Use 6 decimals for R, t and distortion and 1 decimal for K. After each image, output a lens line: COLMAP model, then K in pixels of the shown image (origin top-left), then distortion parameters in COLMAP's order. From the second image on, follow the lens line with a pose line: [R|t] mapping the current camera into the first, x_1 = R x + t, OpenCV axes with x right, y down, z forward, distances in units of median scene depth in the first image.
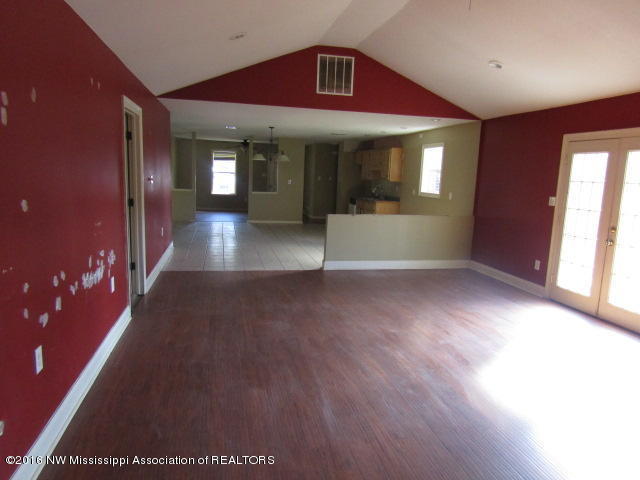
lens RADIAL K [[456.9, 0, 321.0], [0, 456.9, 239.1], [0, 0, 1]] dist [0.011121, 0.002264]
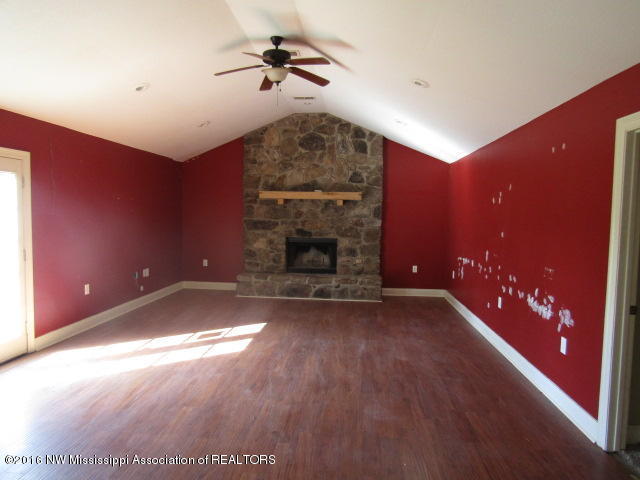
lens RADIAL K [[456.9, 0, 321.5], [0, 456.9, 241.8], [0, 0, 1]] dist [0.011121, 0.002264]
pose [[-0.955440, -0.072774, 0.286074, -0.223788], [-0.010618, 0.976979, 0.213069, -0.286277], [-0.294994, 0.200537, -0.934218, 1.875749]]
